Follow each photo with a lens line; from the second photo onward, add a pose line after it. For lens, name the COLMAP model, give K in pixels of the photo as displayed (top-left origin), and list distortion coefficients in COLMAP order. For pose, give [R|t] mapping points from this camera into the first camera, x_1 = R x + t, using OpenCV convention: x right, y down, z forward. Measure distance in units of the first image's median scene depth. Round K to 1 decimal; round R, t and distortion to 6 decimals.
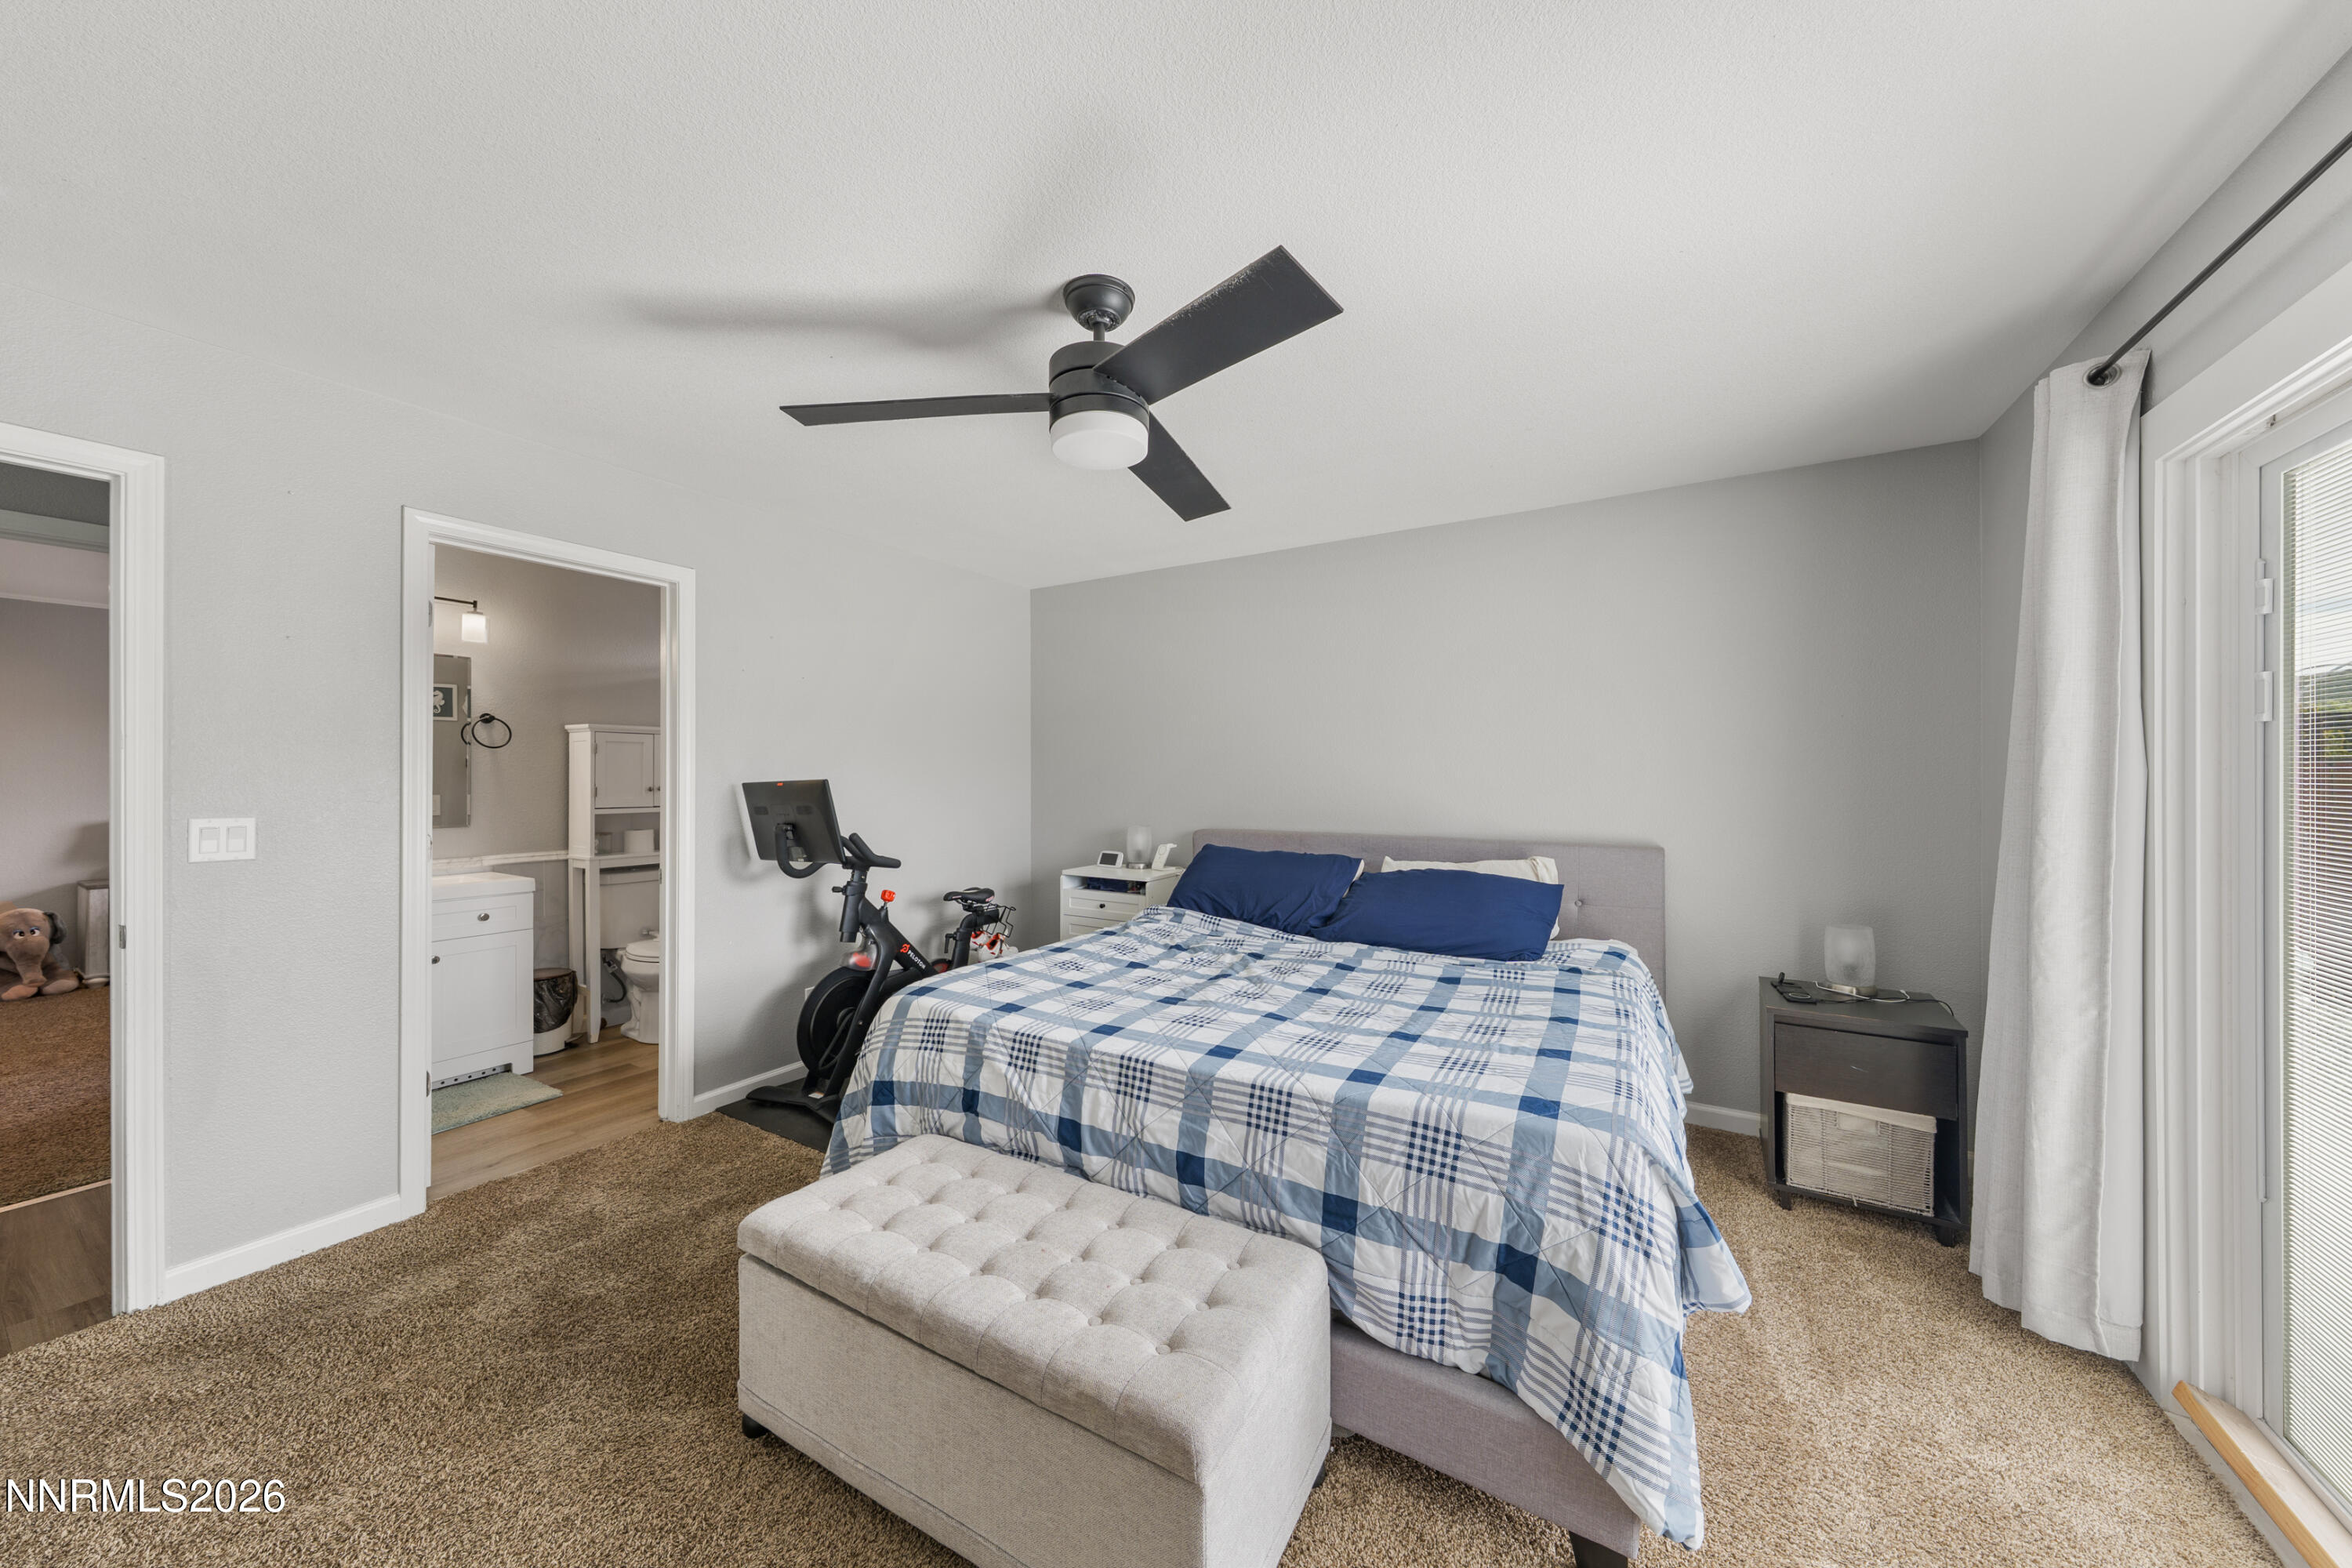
lens RADIAL K [[793.9, 0, 1170.9], [0, 793.9, 781.3], [0, 0, 1]] dist [0.001343, 0.000330]
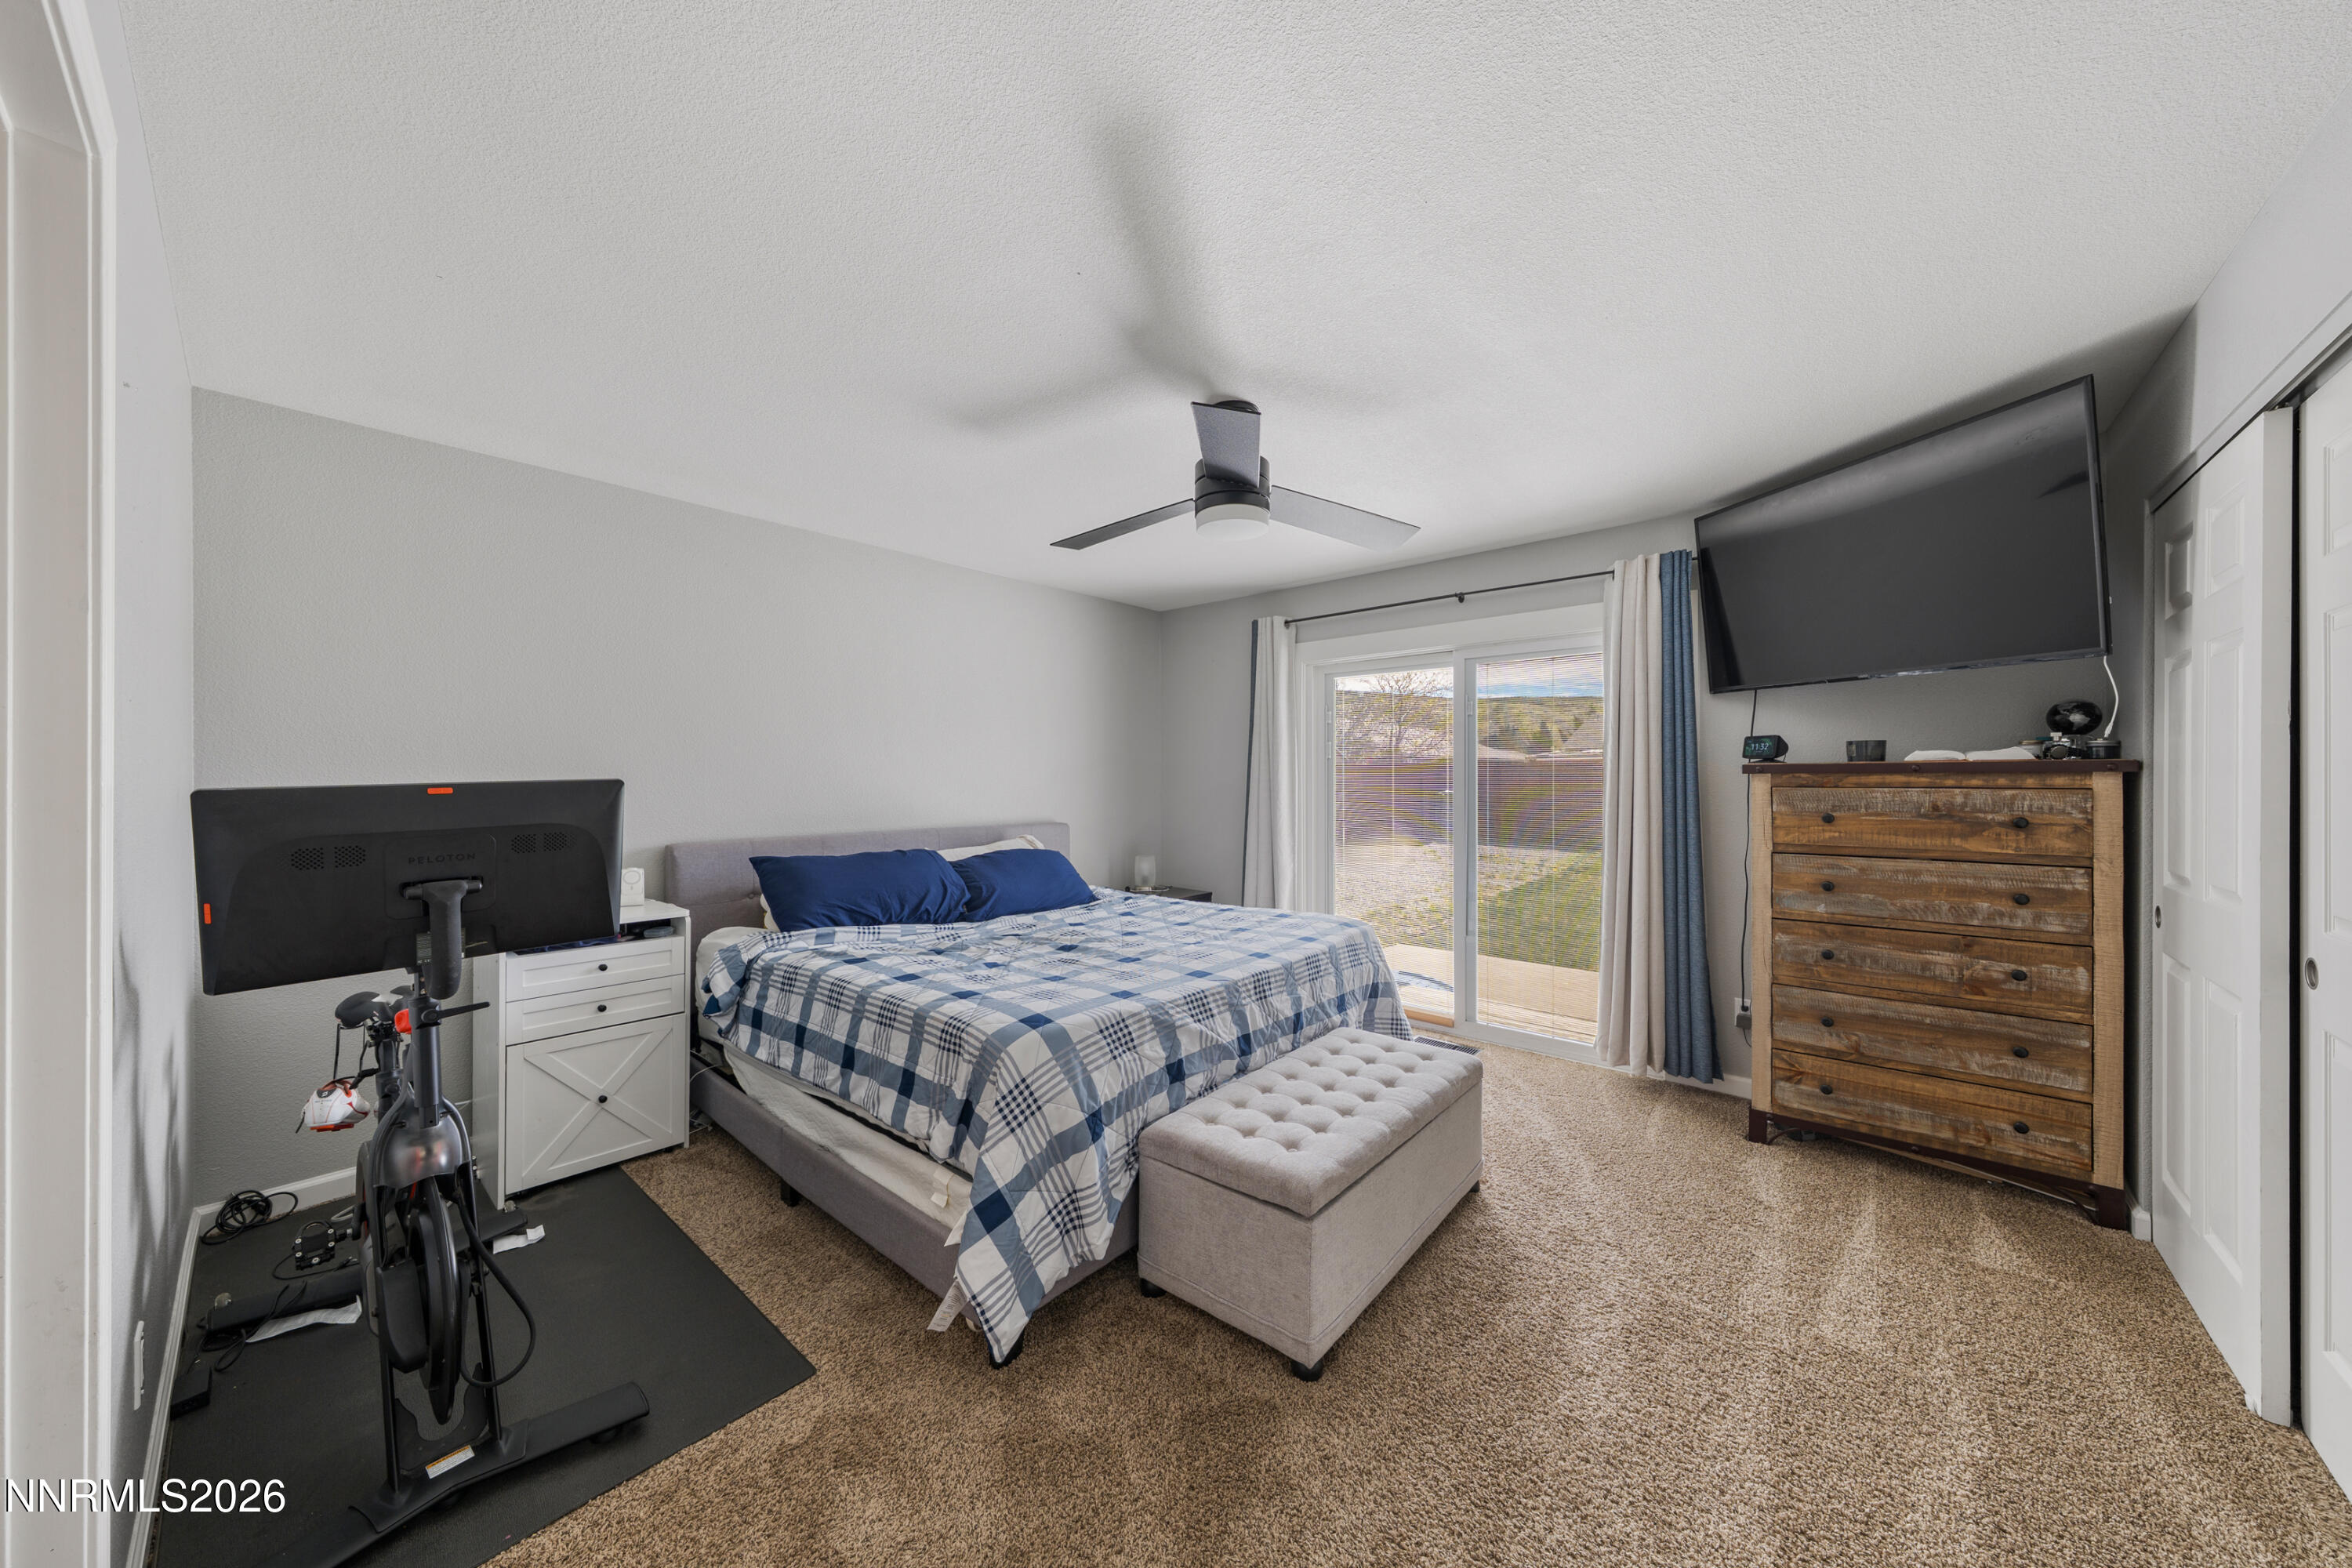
lens RADIAL K [[793.9, 0, 1170.9], [0, 793.9, 781.3], [0, 0, 1]] dist [0.001343, 0.000330]
pose [[0.179421, -0.004653, 0.983761, -1.462664], [0.009344, 0.999952, 0.003025, 0.001405], [-0.983728, 0.008650, 0.179456, 0.893626]]
